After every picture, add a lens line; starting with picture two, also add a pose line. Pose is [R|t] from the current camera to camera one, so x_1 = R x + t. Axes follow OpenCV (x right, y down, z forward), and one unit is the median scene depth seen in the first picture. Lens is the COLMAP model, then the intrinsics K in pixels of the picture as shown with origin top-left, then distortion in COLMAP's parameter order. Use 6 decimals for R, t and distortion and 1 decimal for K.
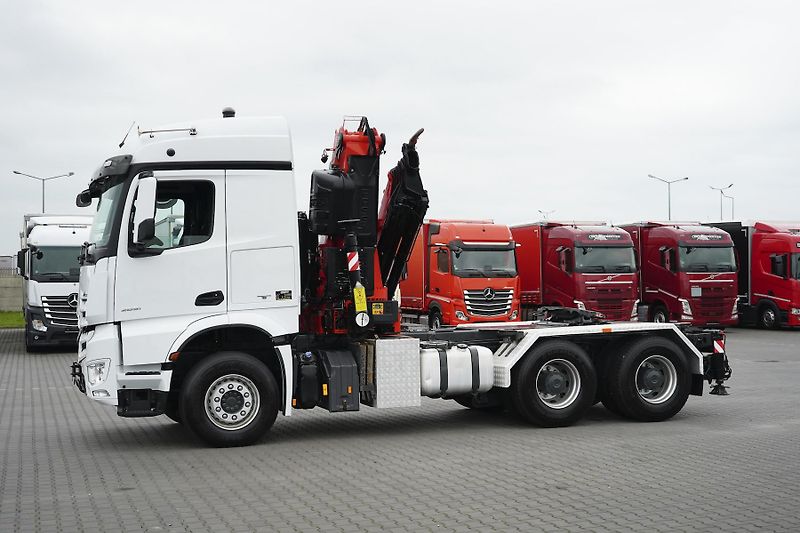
lens RADIAL K [[989.9, 0, 411.0], [0, 989.9, 268.9], [0, 0, 1]] dist [-0.009273, -0.029140]
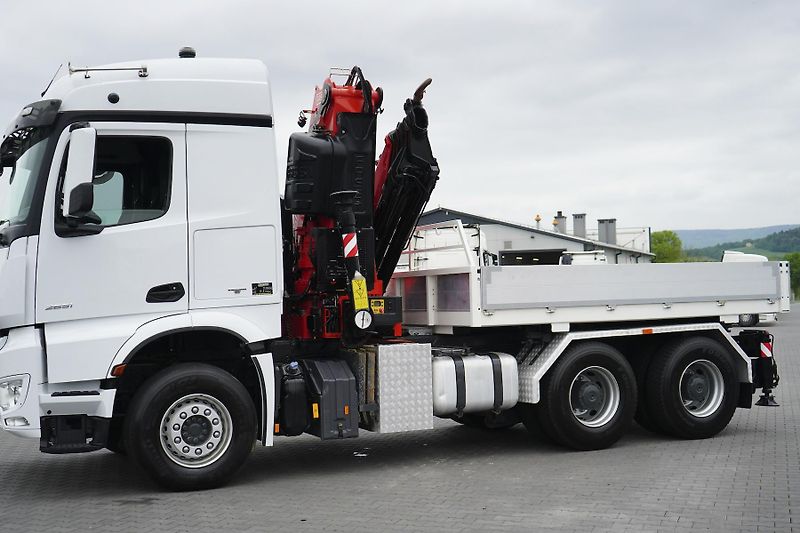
lens RADIAL K [[935.1, 0, 400.0], [0, 935.1, 266.5], [0, 0, 1]] dist [-0.024785, 0.020741]
pose [[0.995621, -0.002196, 0.093453, -0.089249], [0.003583, 0.999886, -0.014668, 0.020424], [-0.093410, 0.014939, 0.995516, 0.266741]]
